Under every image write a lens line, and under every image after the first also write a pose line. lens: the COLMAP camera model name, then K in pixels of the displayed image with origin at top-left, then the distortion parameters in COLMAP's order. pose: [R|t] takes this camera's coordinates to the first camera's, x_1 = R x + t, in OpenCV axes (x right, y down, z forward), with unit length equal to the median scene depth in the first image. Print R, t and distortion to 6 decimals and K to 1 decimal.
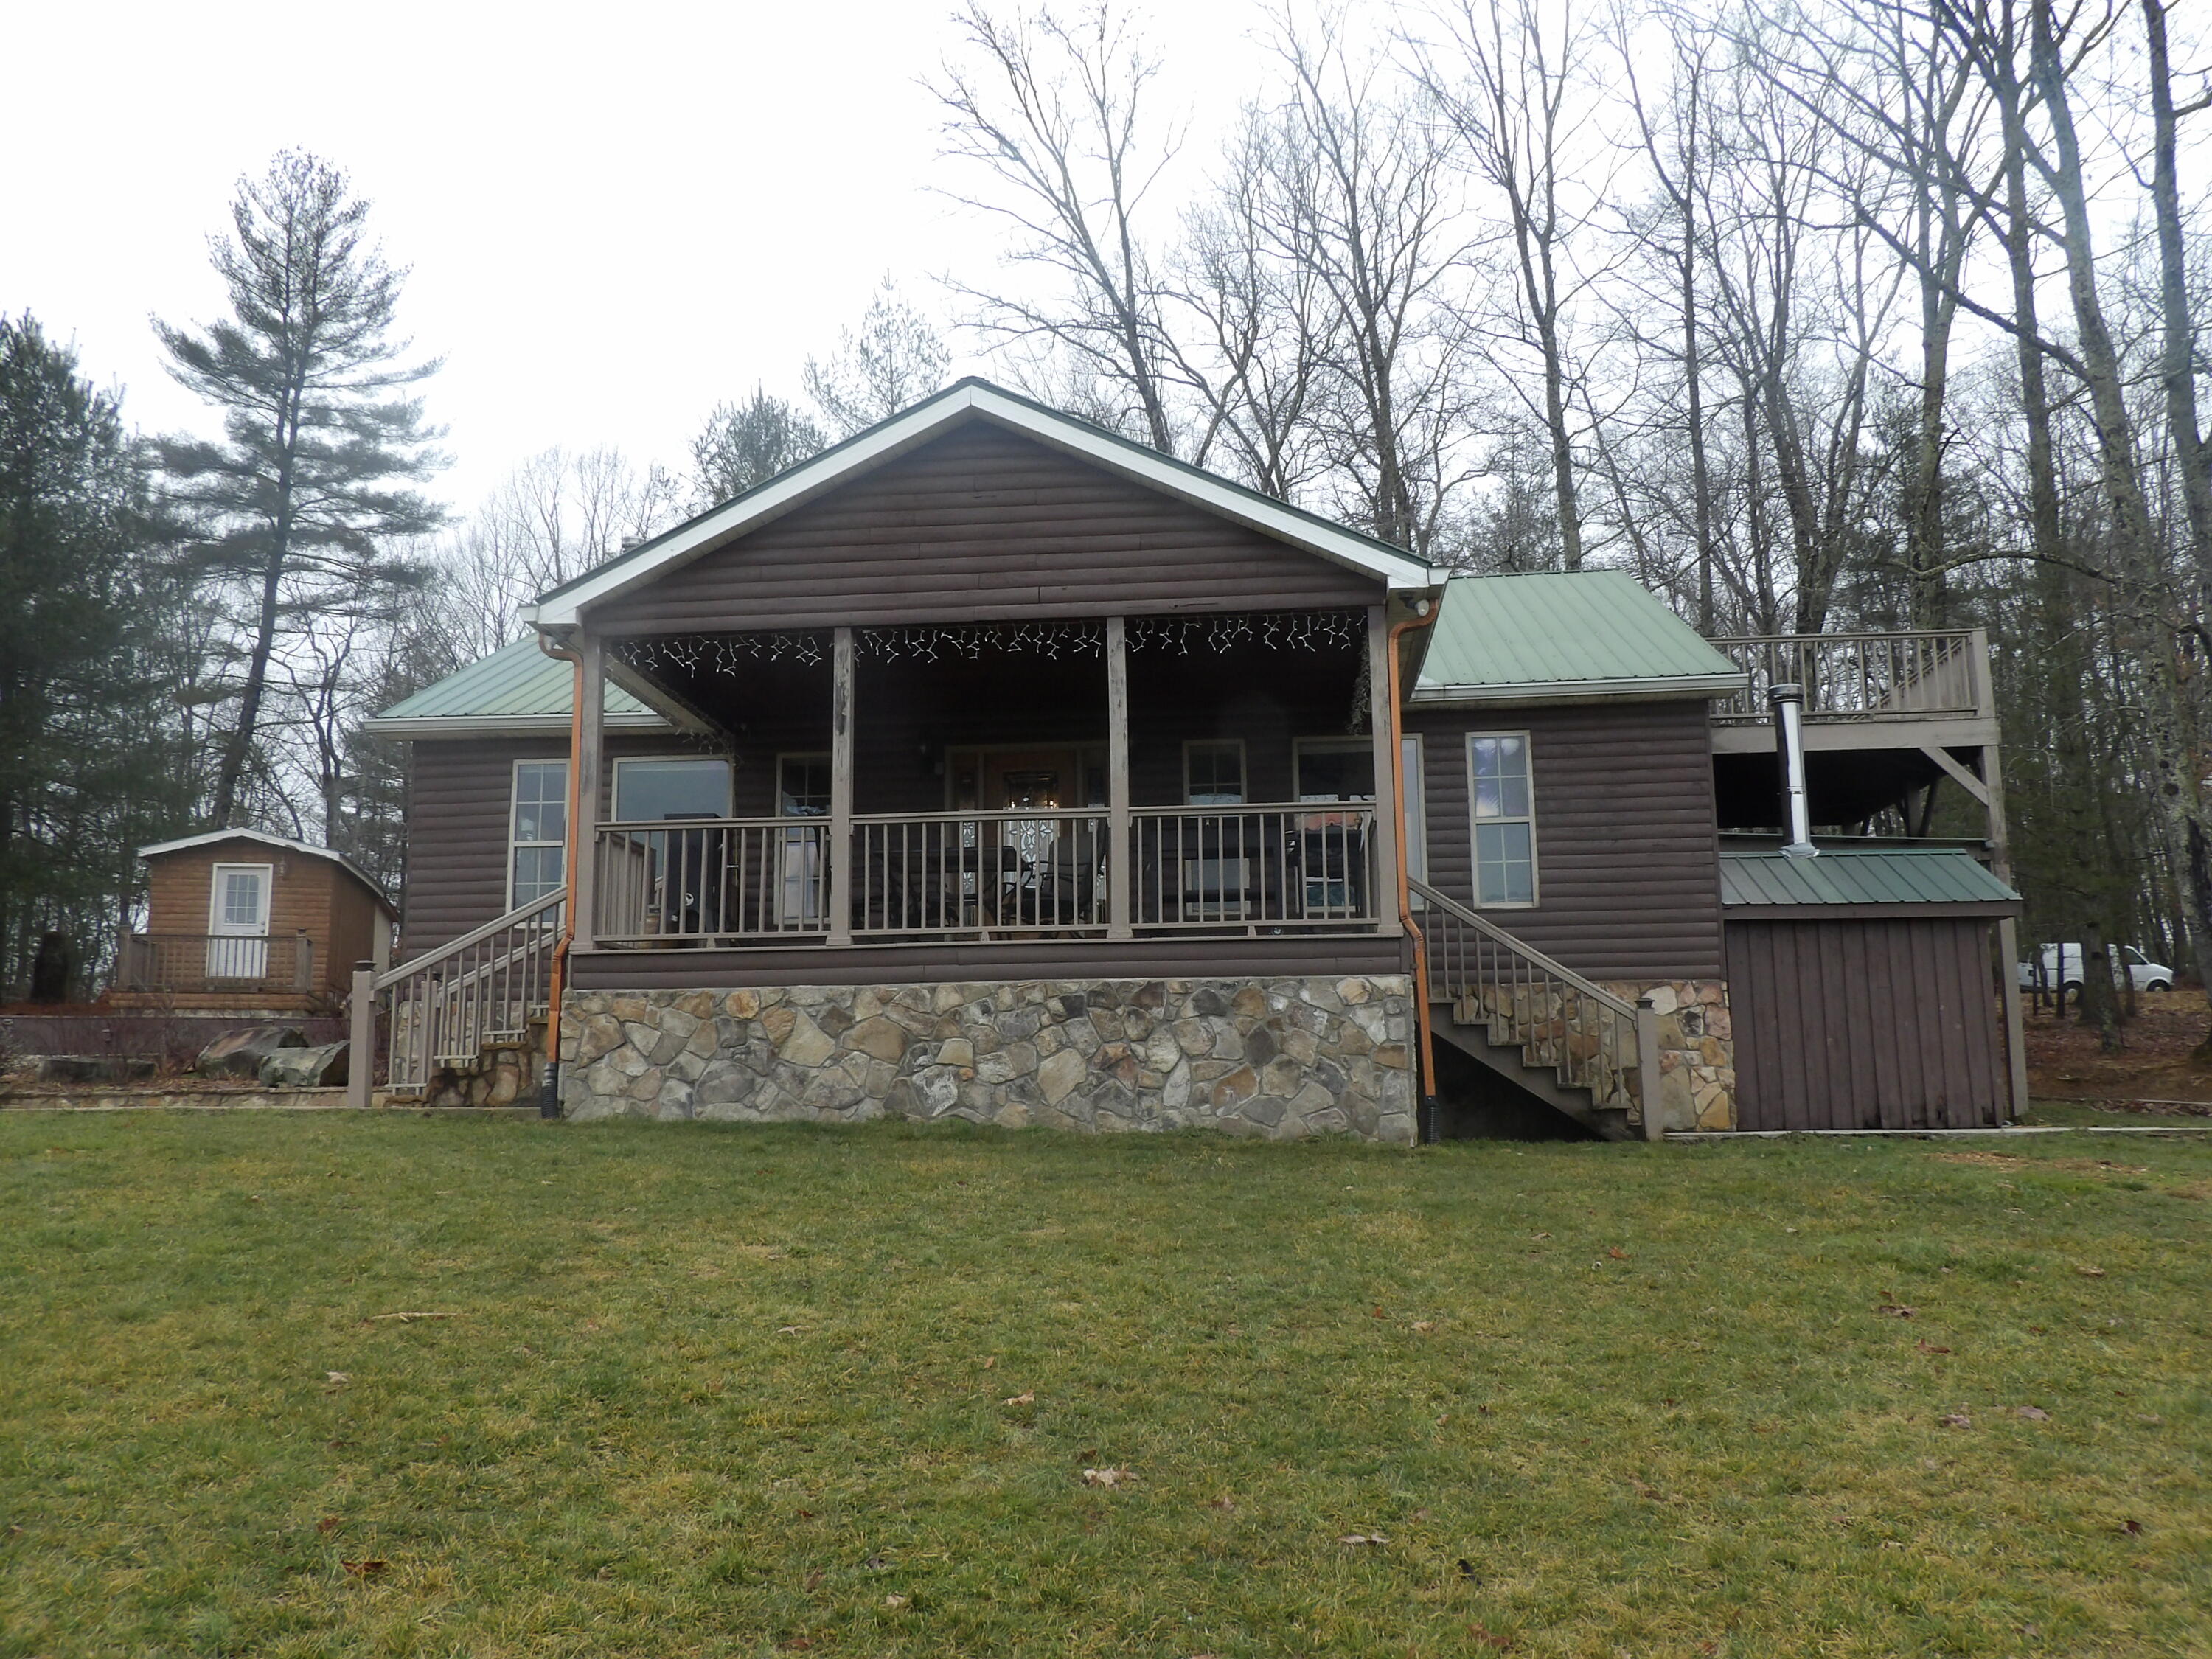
lens RADIAL K [[1833.7, 0, 1106.6], [0, 1833.7, 823.8], [0, 0, 1]] dist [0.001019, -0.050739]
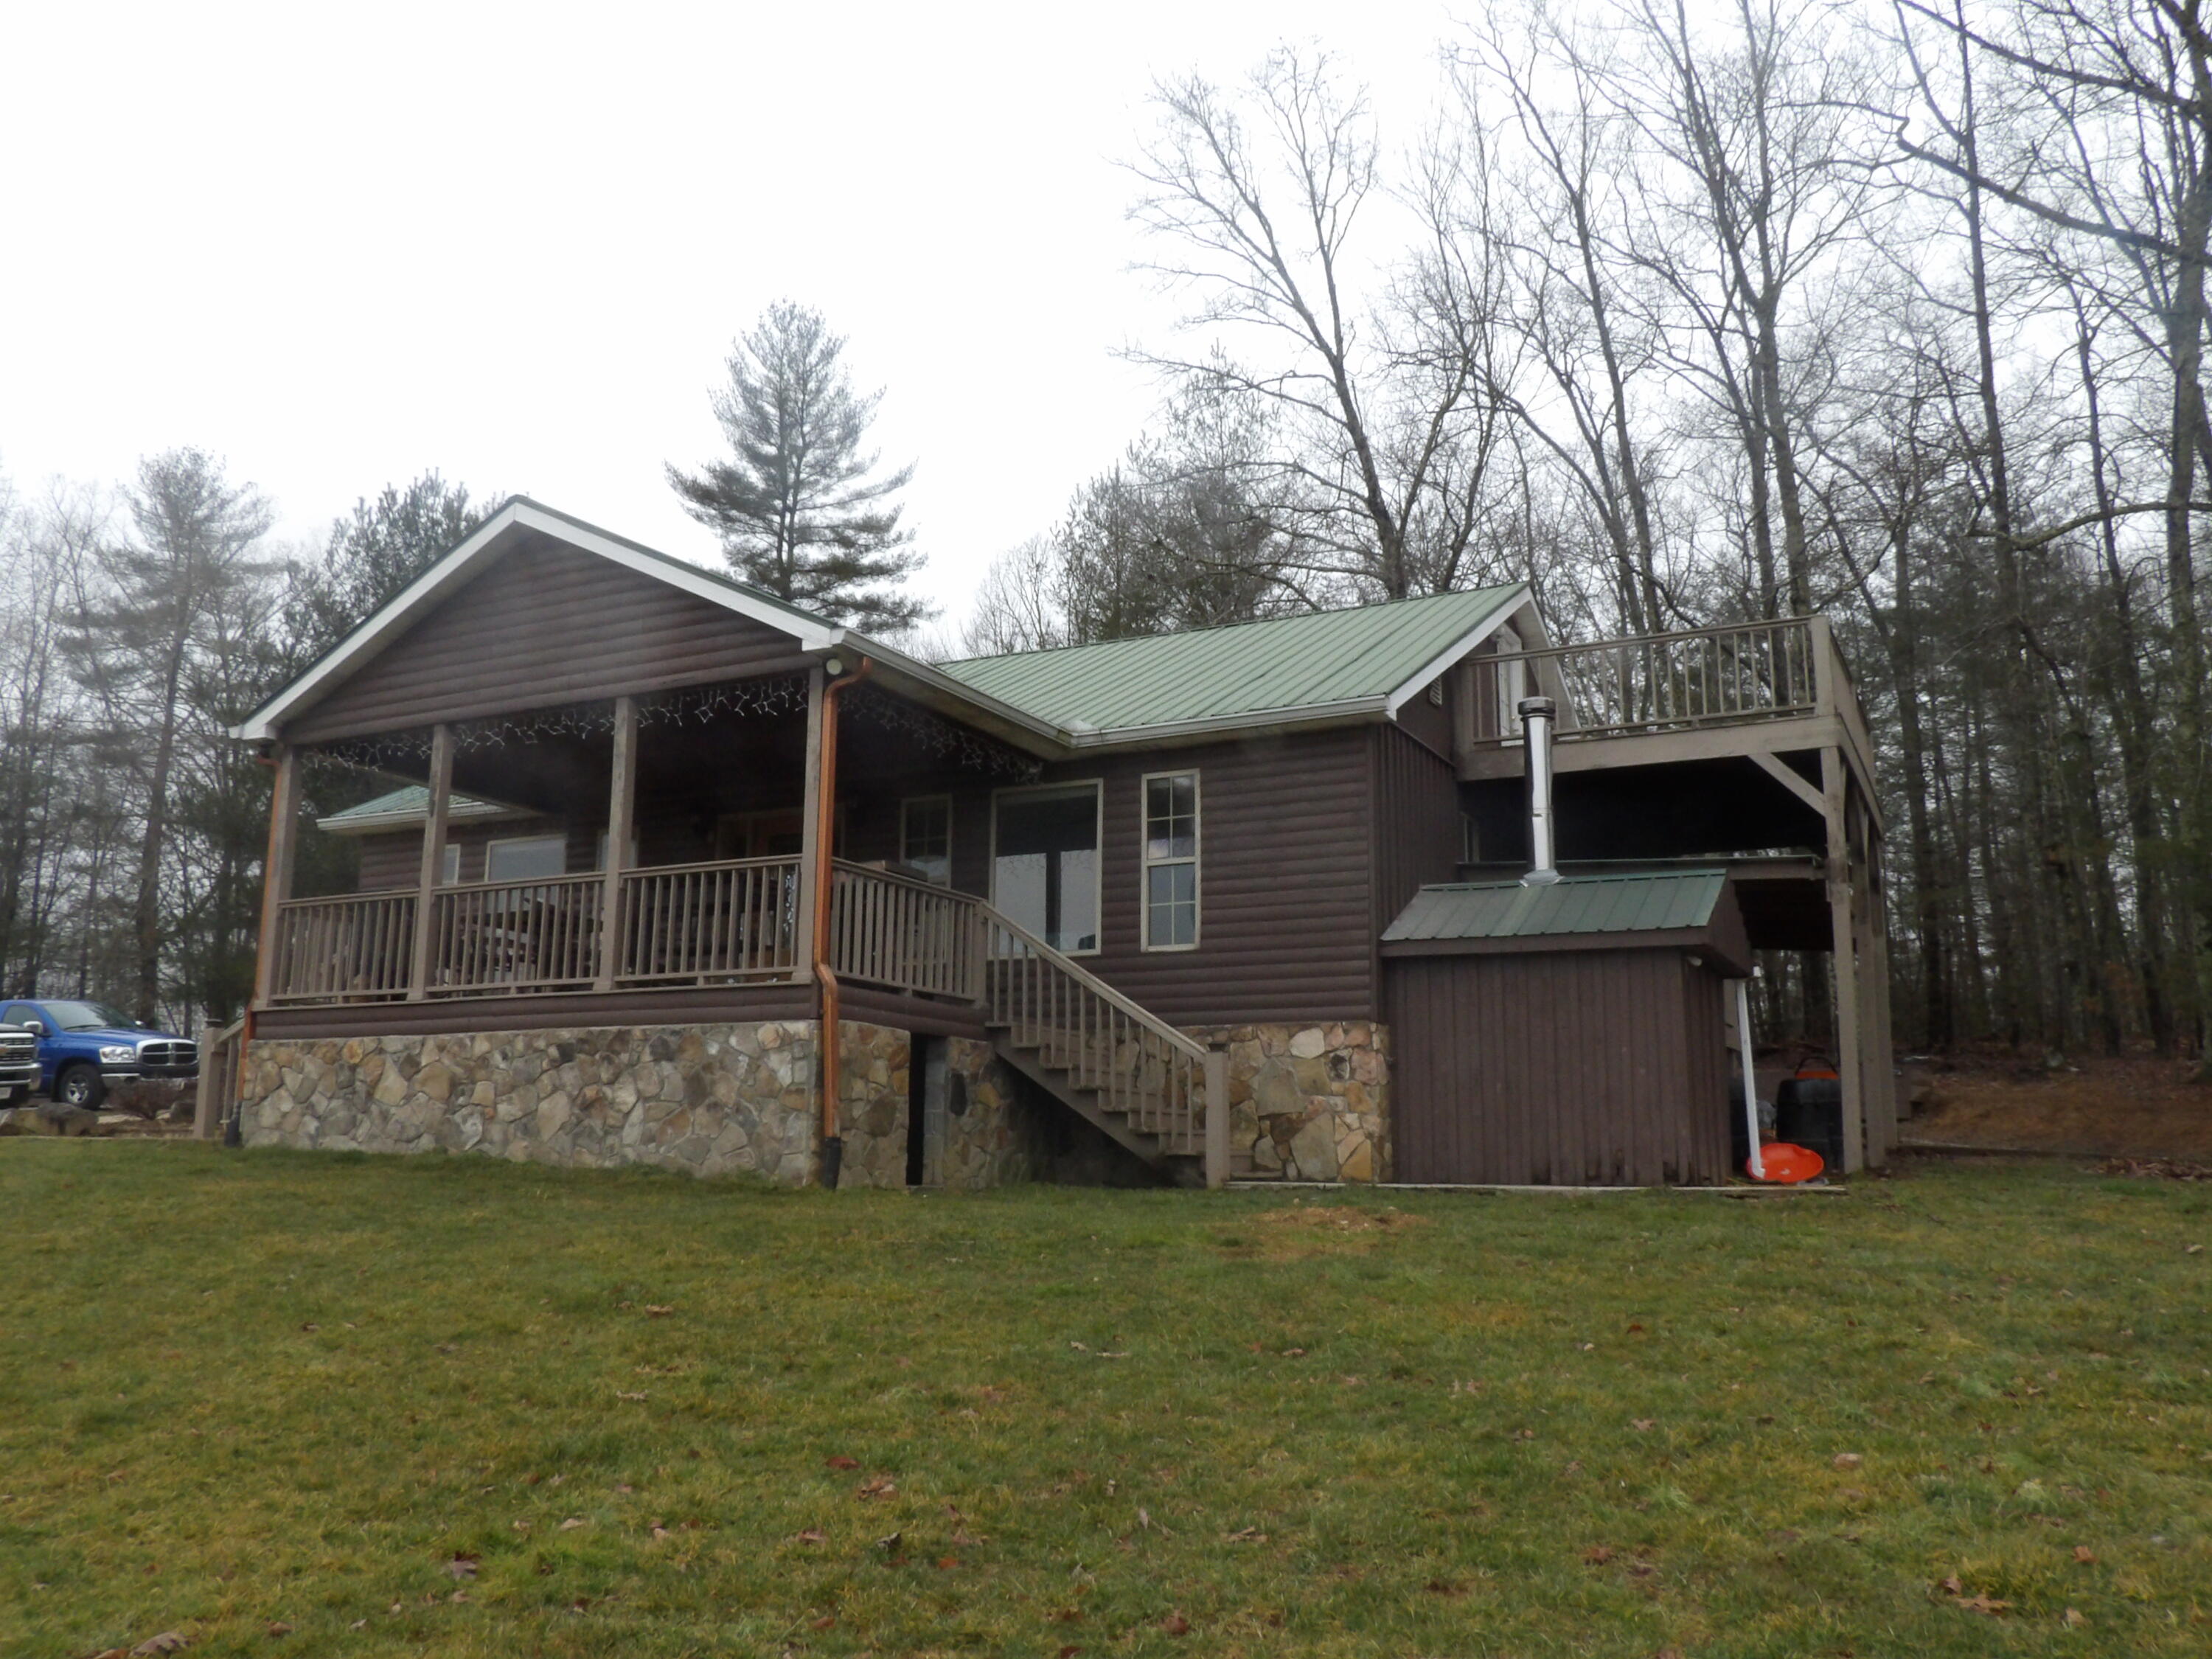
lens RADIAL K [[1833.7, 0, 1128.9], [0, 1833.7, 840.3], [0, 0, 1]] dist [0.001019, -0.050739]
pose [[0.927443, -0.048070, -0.370863, 0.698652], [0.041573, 0.998810, -0.025497, 0.013697], [0.371647, 0.008229, 0.928338, 0.096015]]
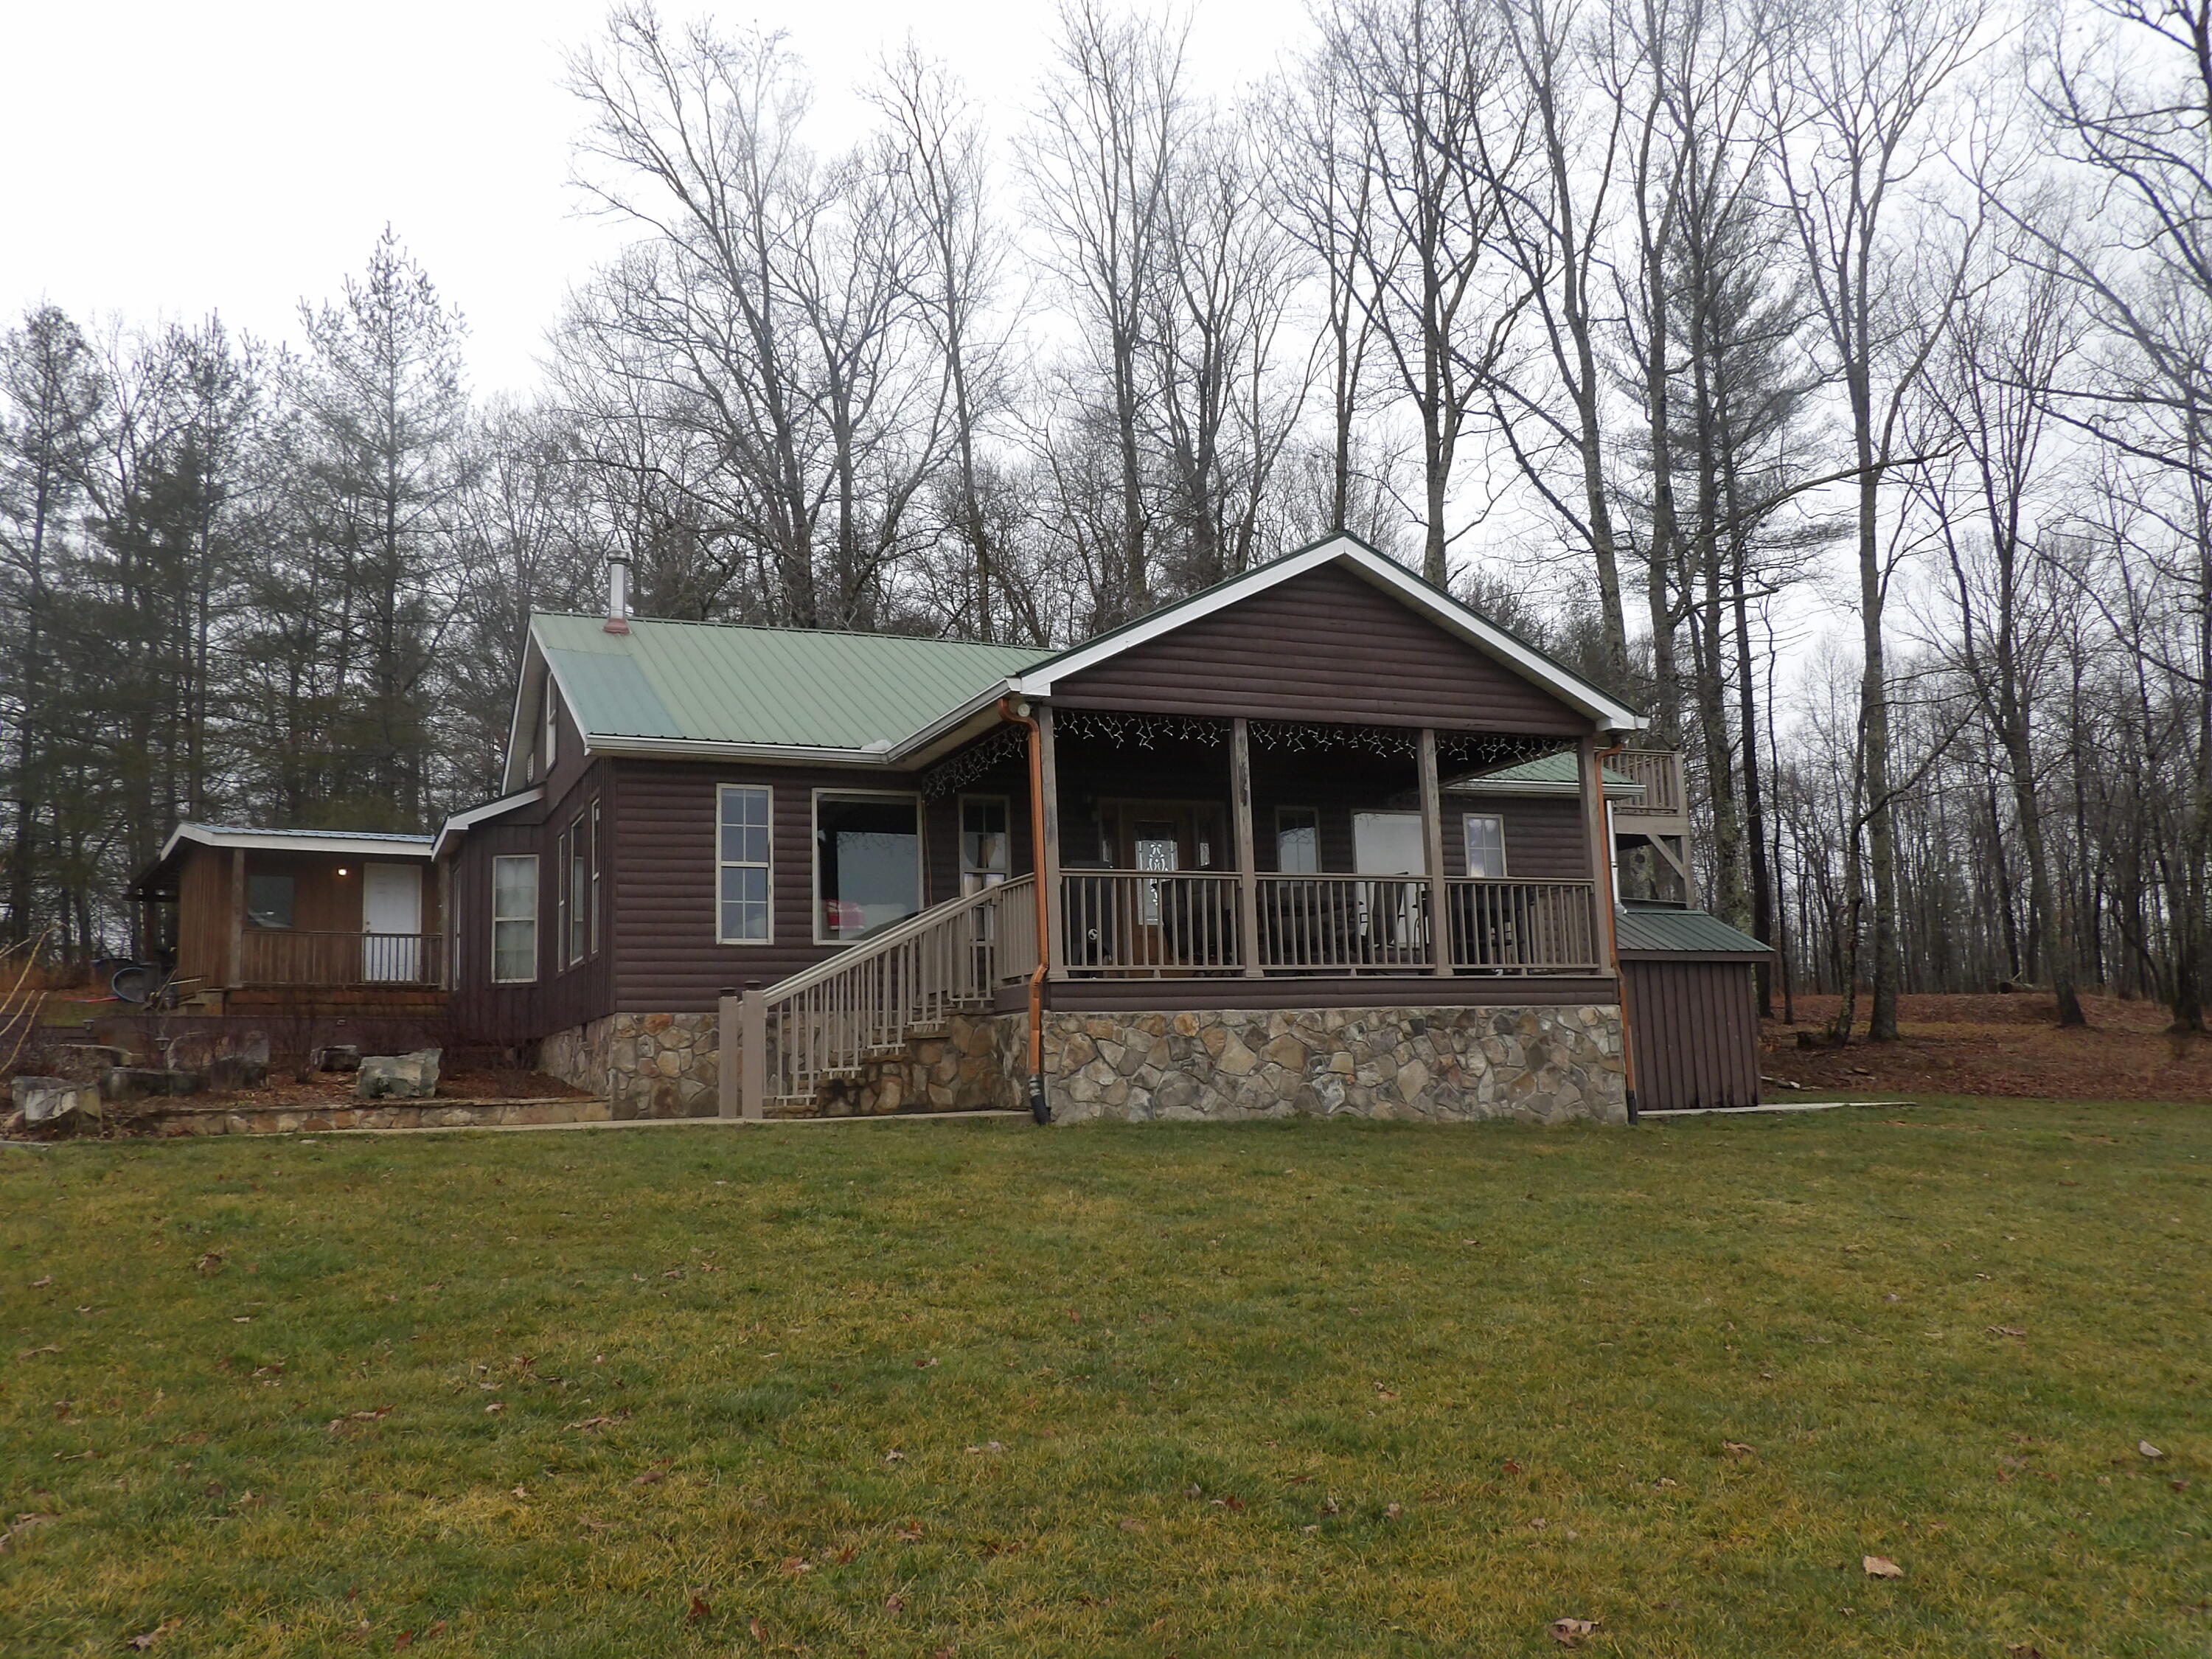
lens RADIAL K [[1791.2, 0, 1099.3], [0, 1791.2, 824.0], [0, 0, 1]] dist [0.014184, -0.002551]
pose [[0.878968, 0.053499, 0.473871, -0.816191], [-0.057859, 0.998310, -0.005388, -0.024792], [-0.473359, -0.022682, 0.880578, -0.017346]]
